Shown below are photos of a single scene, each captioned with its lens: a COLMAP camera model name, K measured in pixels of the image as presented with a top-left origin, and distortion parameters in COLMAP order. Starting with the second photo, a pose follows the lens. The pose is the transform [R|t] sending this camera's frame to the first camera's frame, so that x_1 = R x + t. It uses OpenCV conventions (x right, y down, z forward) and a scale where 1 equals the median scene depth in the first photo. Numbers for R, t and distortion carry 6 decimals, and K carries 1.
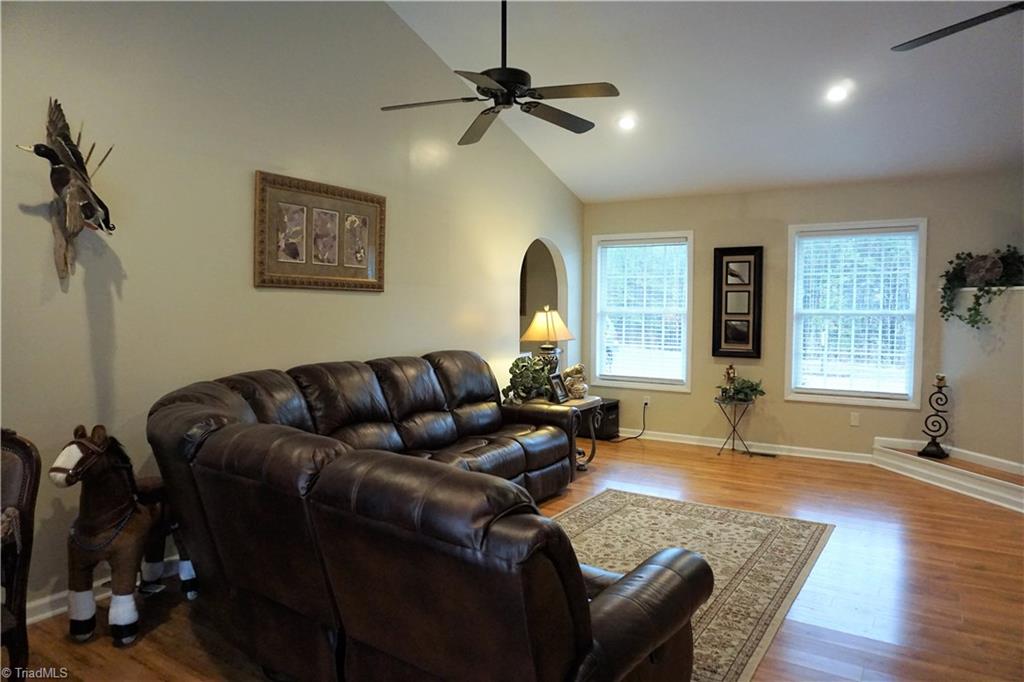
lens RADIAL K [[705.9, 0, 513.9], [0, 705.9, 335.7], [0, 0, 1]] dist [-0.004088, 0.010100]
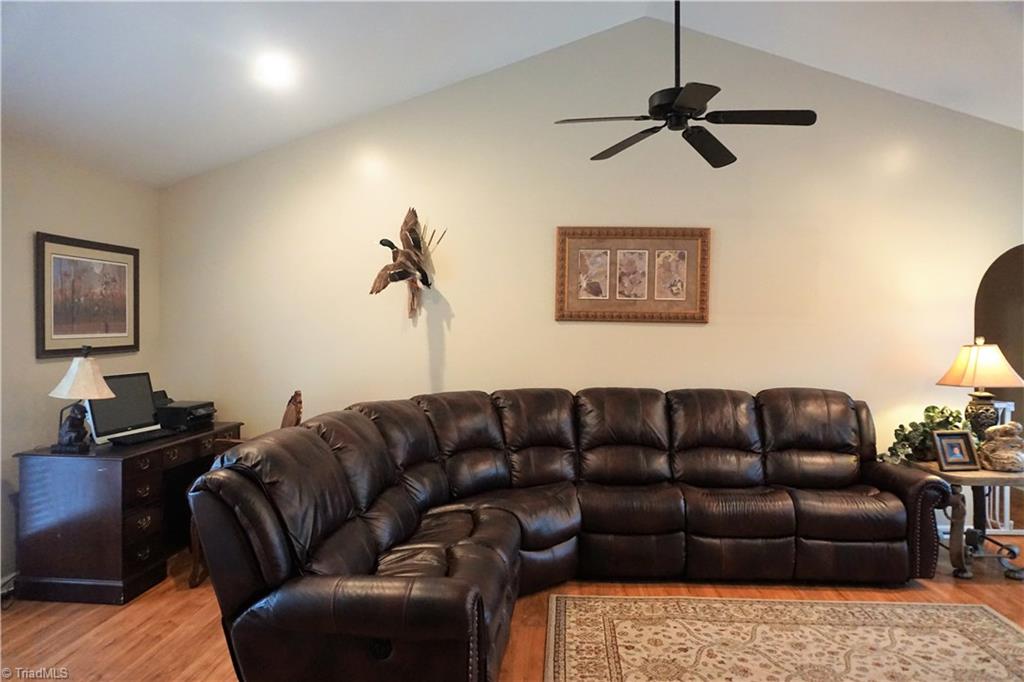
lens RADIAL K [[705.9, 0, 516.7], [0, 705.9, 340.7], [0, 0, 1]] dist [-0.004088, 0.010100]
pose [[0.475925, 0.017609, -0.879309, 0.613356], [-0.041079, 0.999153, -0.002225, -0.024937], [0.878526, 0.037180, 0.476246, 0.309610]]
